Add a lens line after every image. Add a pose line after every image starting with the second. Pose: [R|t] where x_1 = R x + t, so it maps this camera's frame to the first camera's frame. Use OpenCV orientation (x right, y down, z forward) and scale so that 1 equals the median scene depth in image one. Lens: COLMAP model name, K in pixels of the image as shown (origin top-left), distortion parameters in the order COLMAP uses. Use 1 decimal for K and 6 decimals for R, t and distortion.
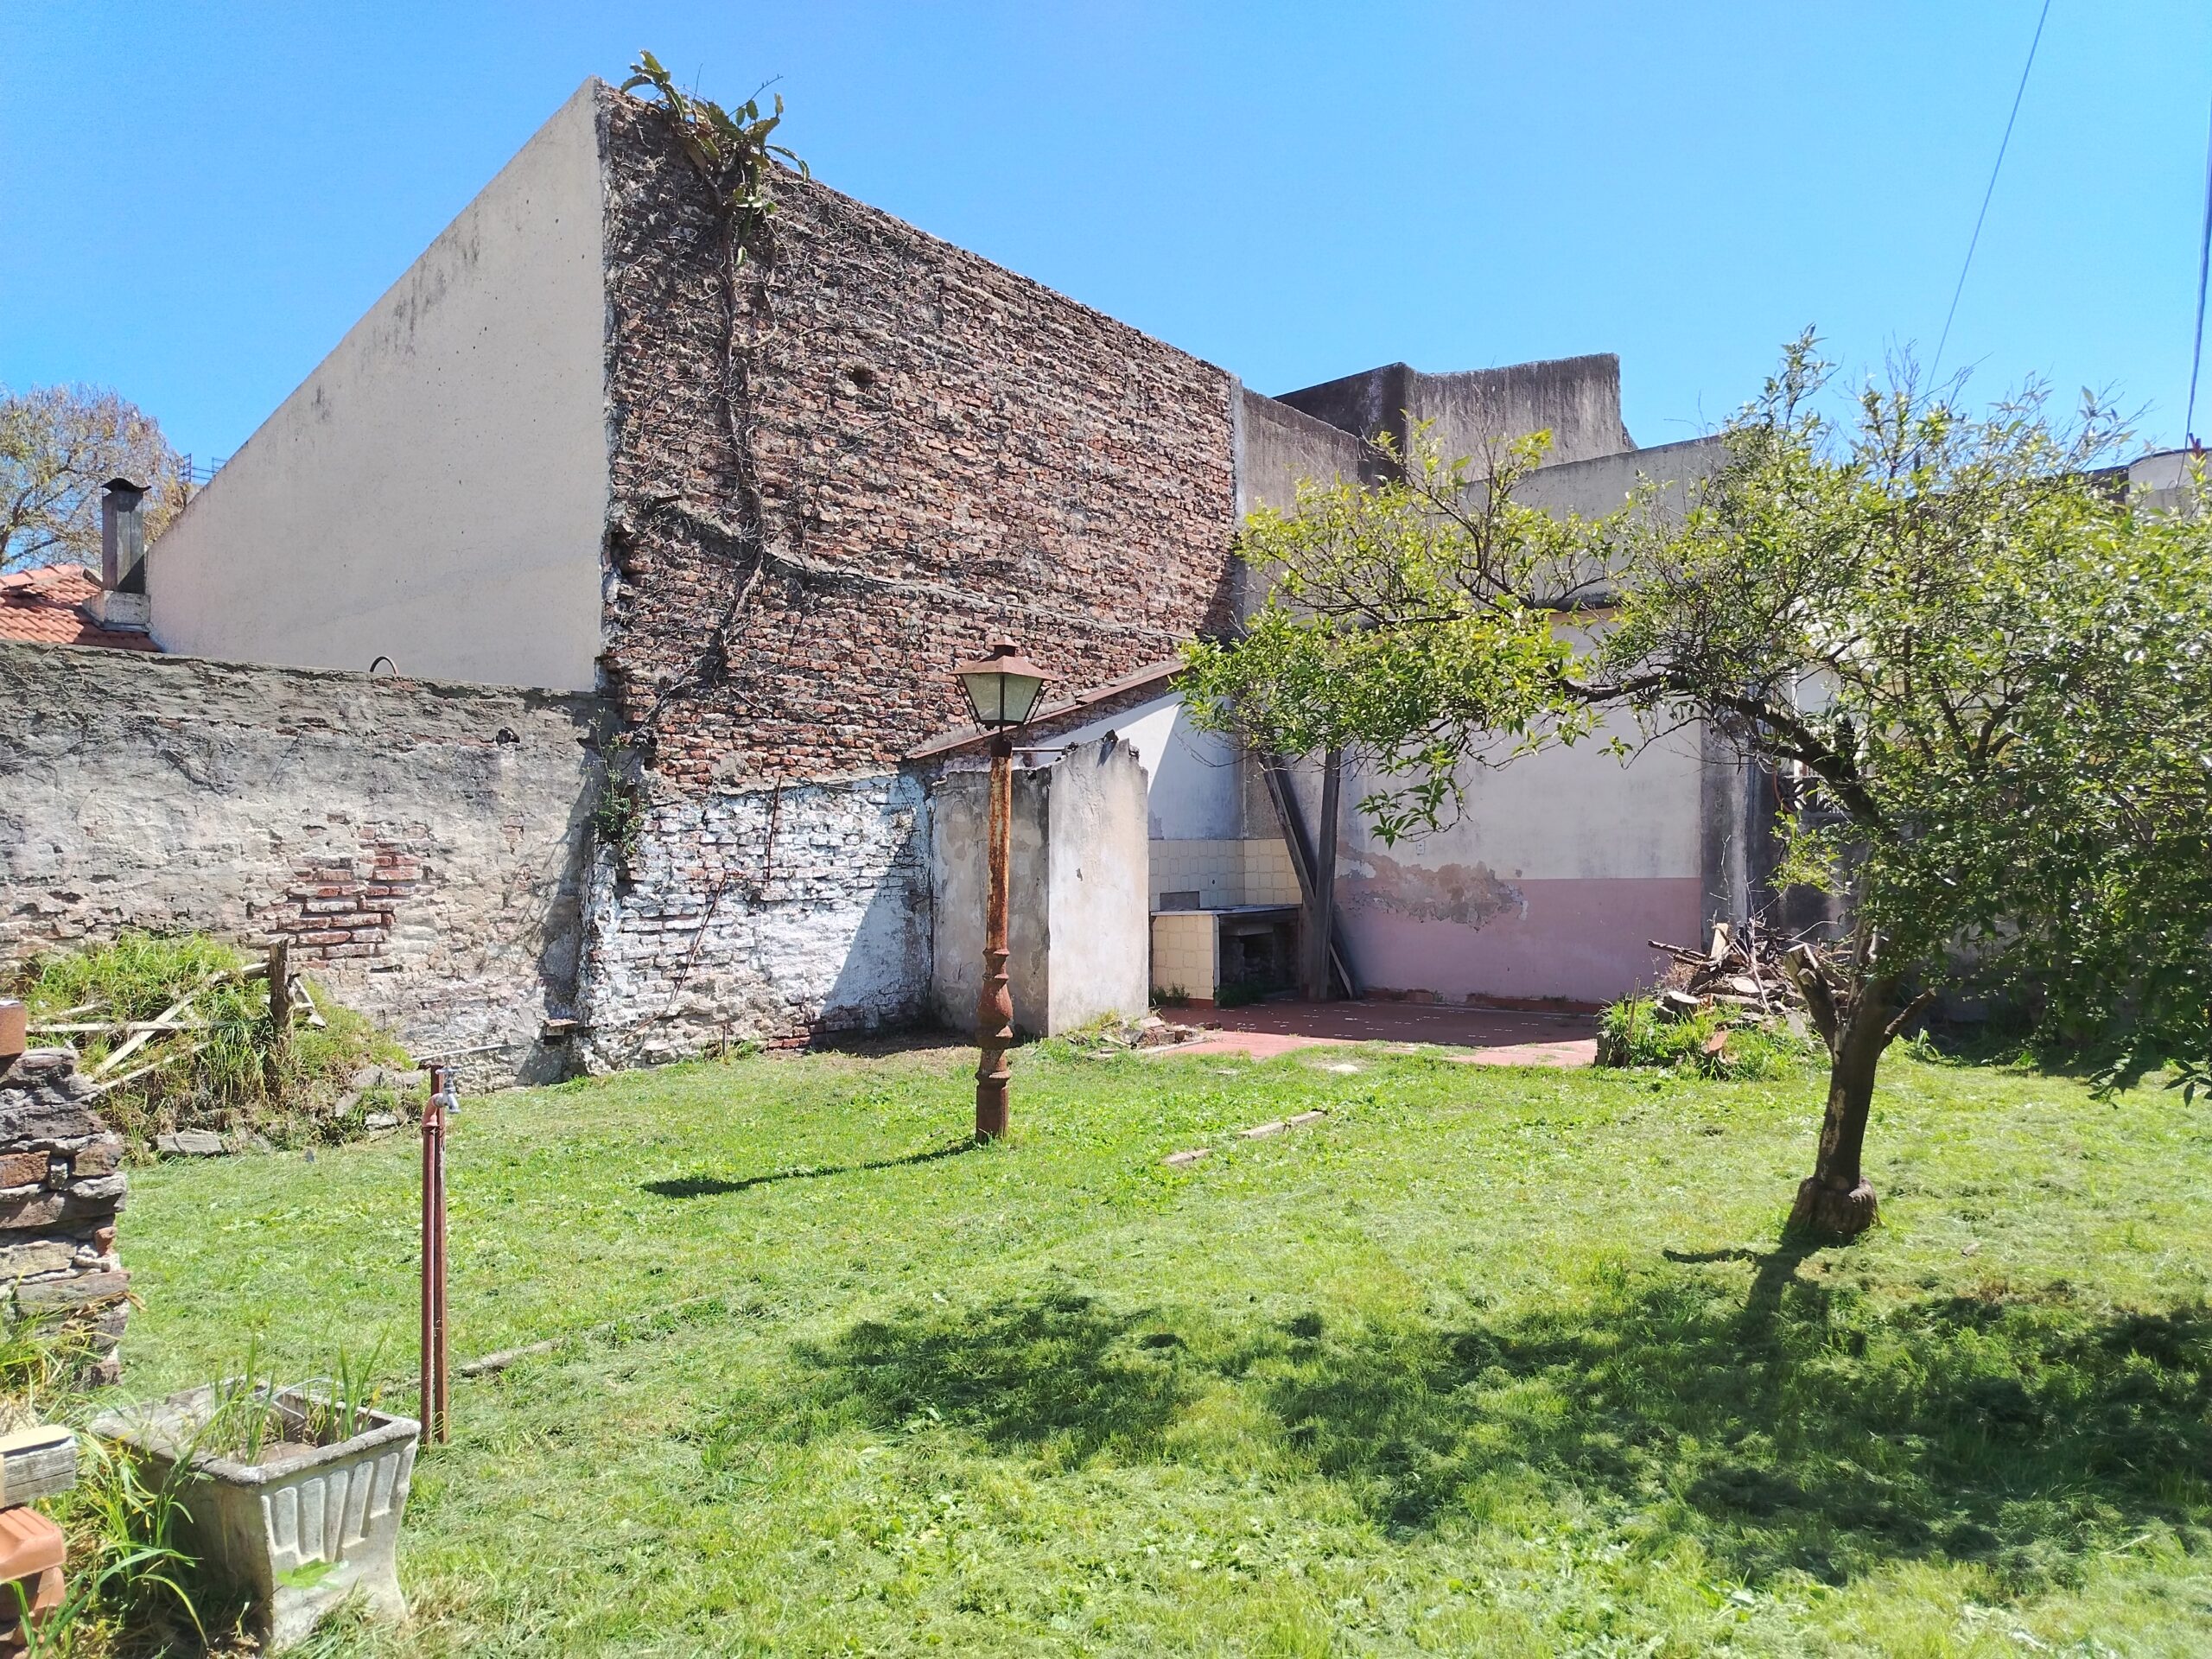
lens RADIAL K [[1532.8, 0, 1104.3], [0, 1532.8, 838.4], [0, 0, 1]] dist [0.048689, -0.062453]
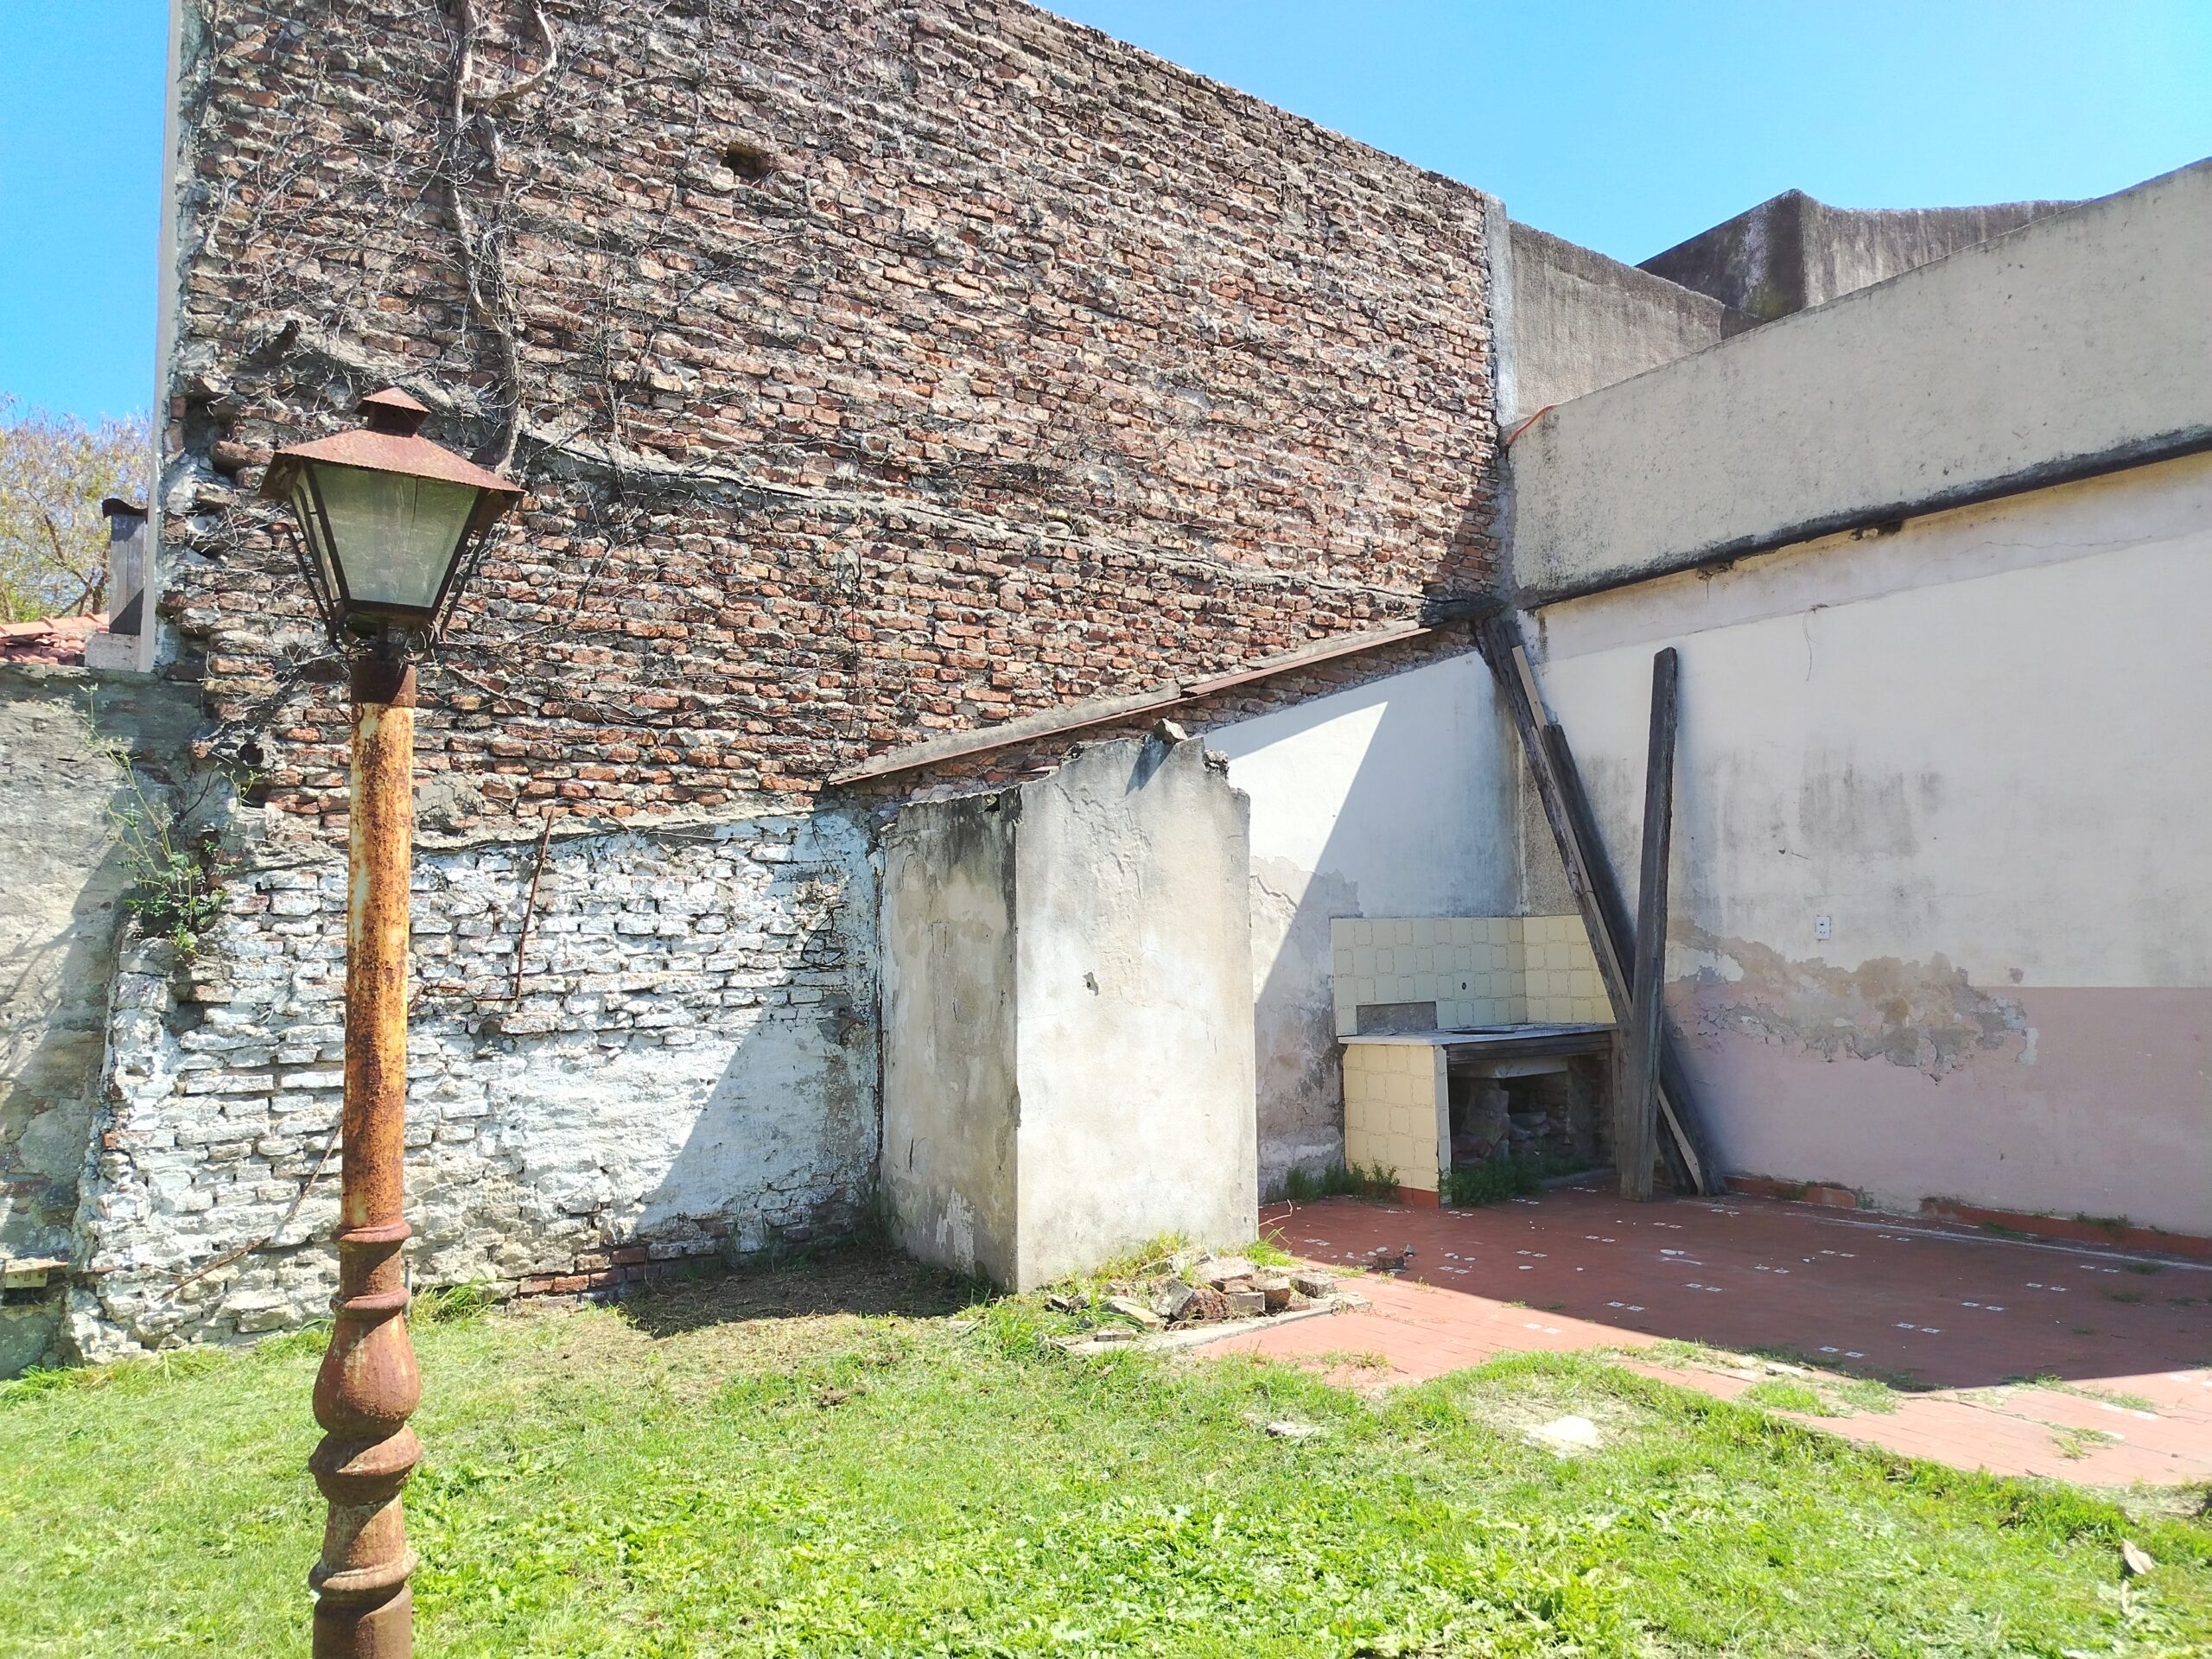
lens RADIAL K [[1532.8, 0, 1092.7], [0, 1532.8, 833.3], [0, 0, 1]] dist [0.048689, -0.062453]
pose [[0.957440, -0.026093, -0.287450, 0.147732], [0.010326, 0.998364, -0.056231, 0.000697], [0.288447, 0.050869, 0.956144, 0.492347]]
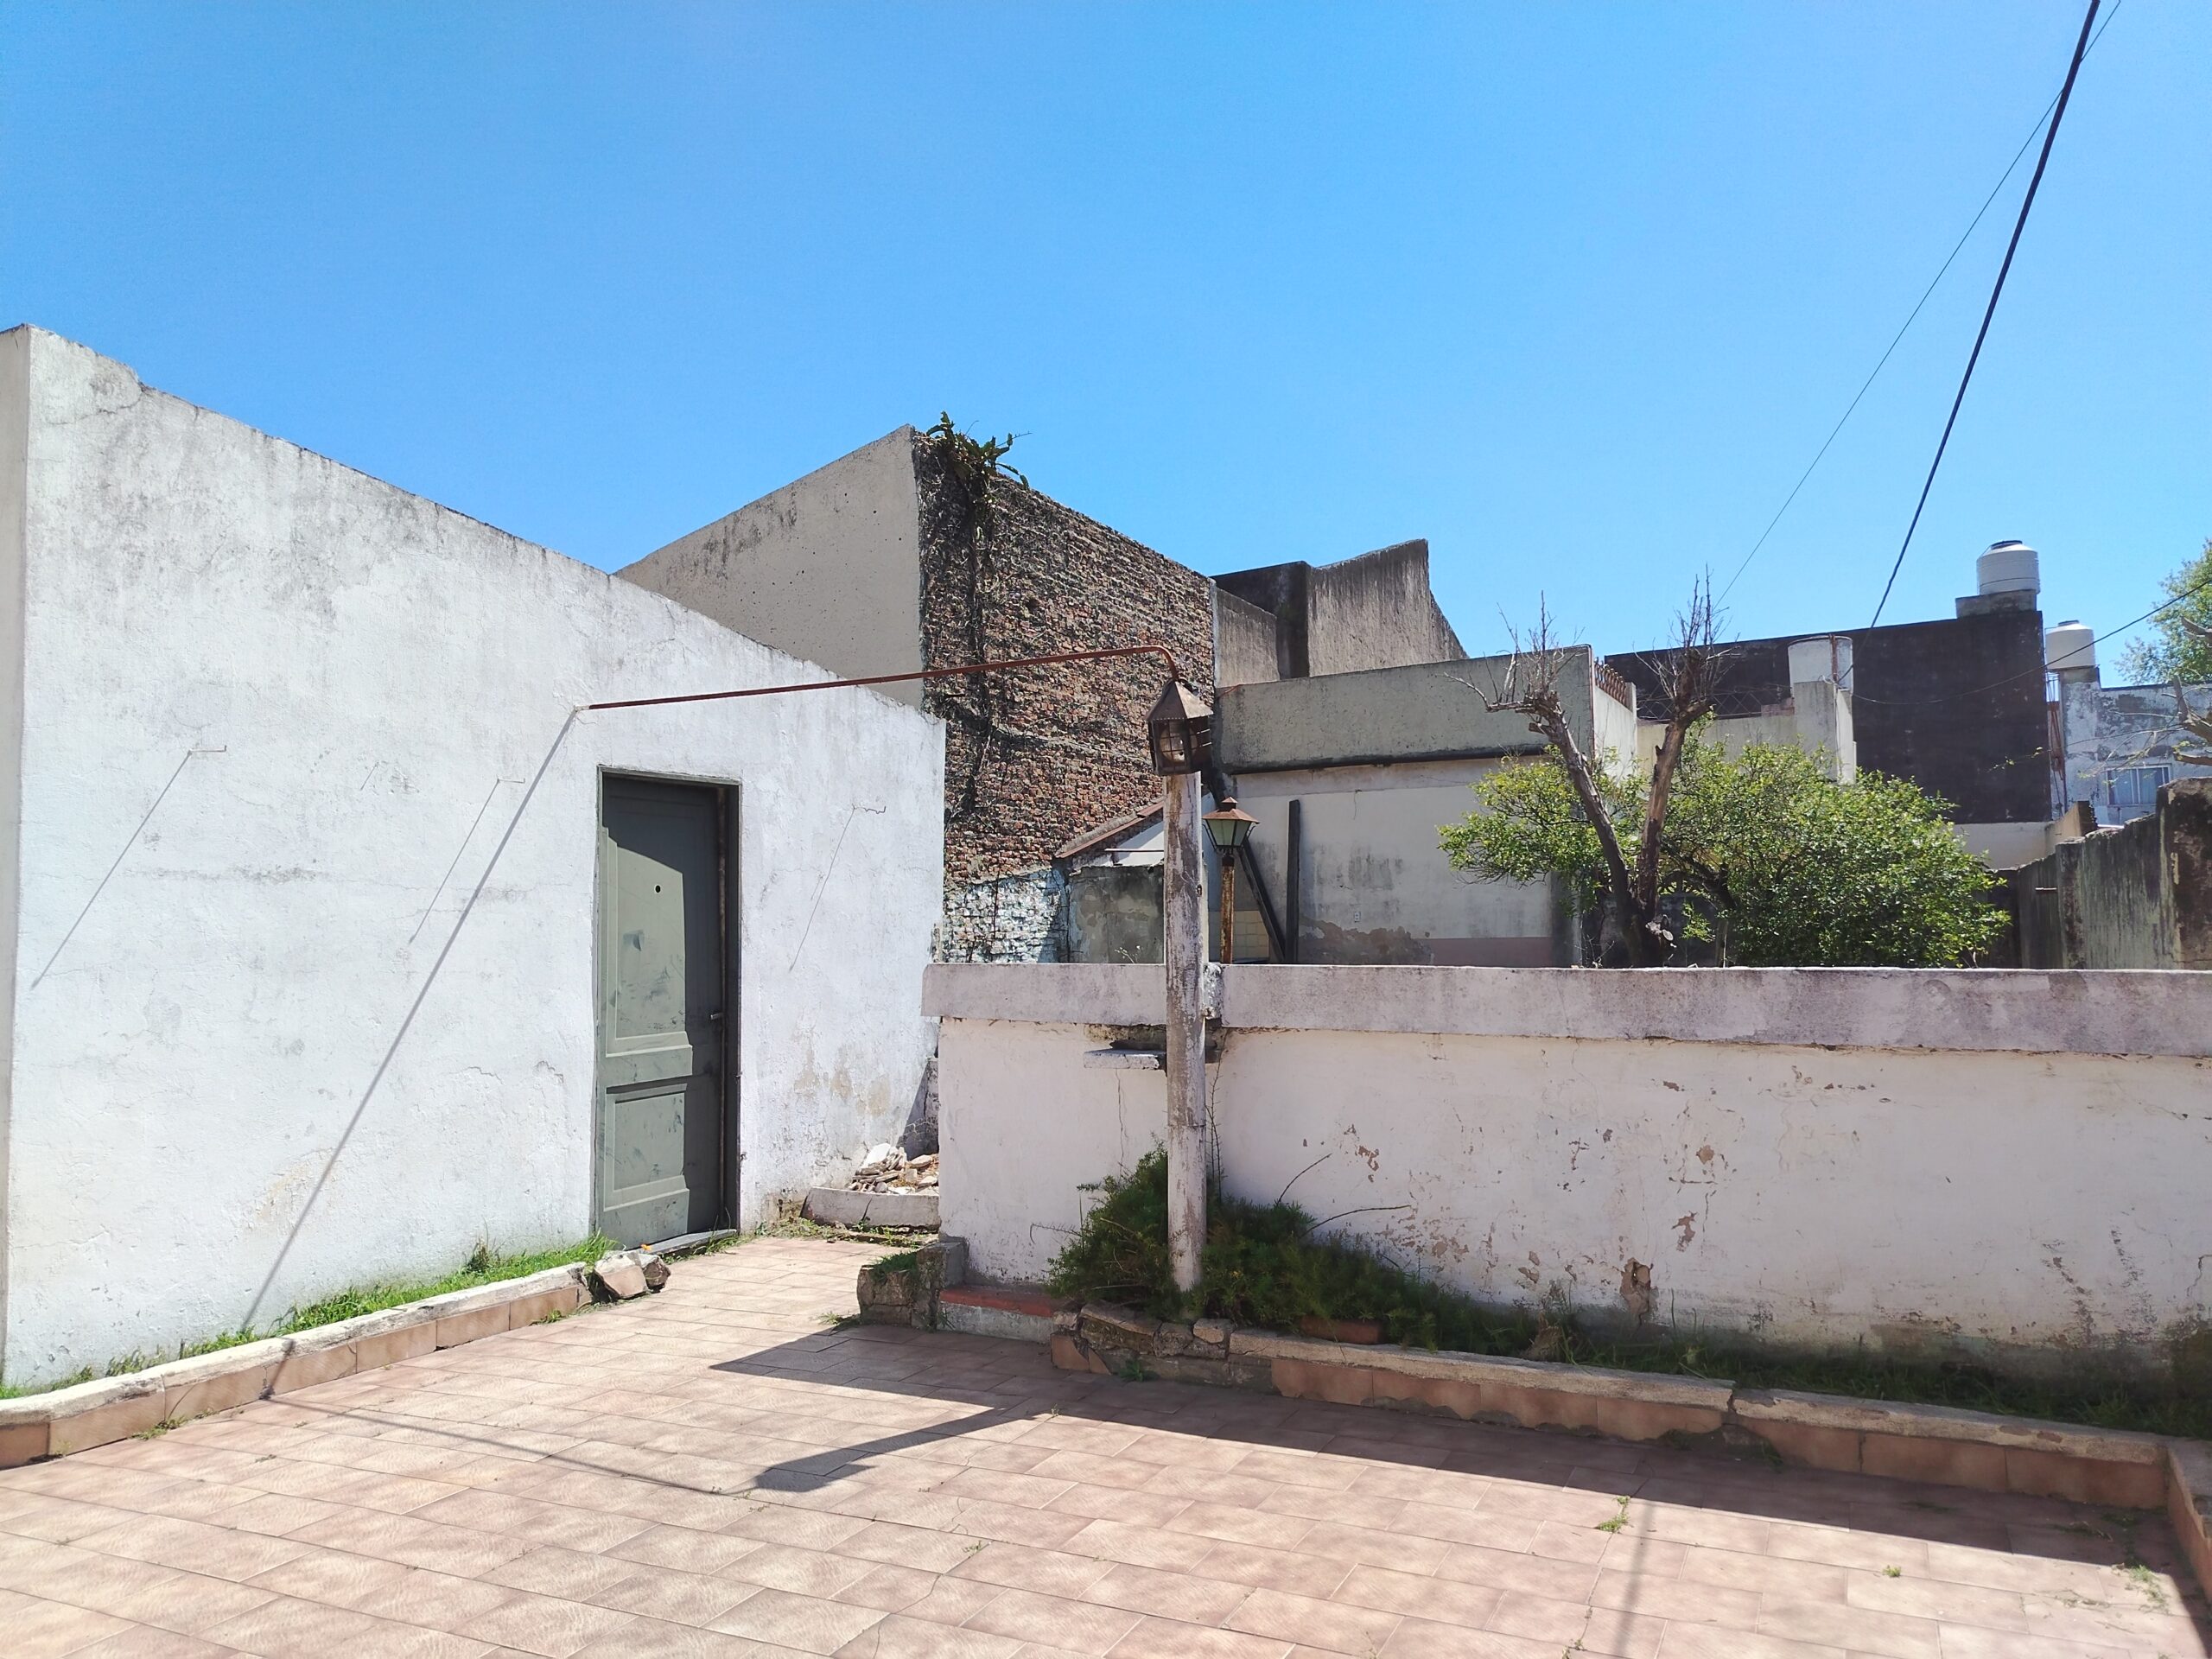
lens RADIAL K [[1532.8, 0, 1109.5], [0, 1532.8, 838.3], [0, 0, 1]] dist [0.048689, -0.062453]
pose [[0.983430, 0.006135, 0.181185, -0.368863], [0.001751, 0.999059, -0.043330, -0.007216], [-0.181280, 0.042930, 0.982494, -0.494127]]
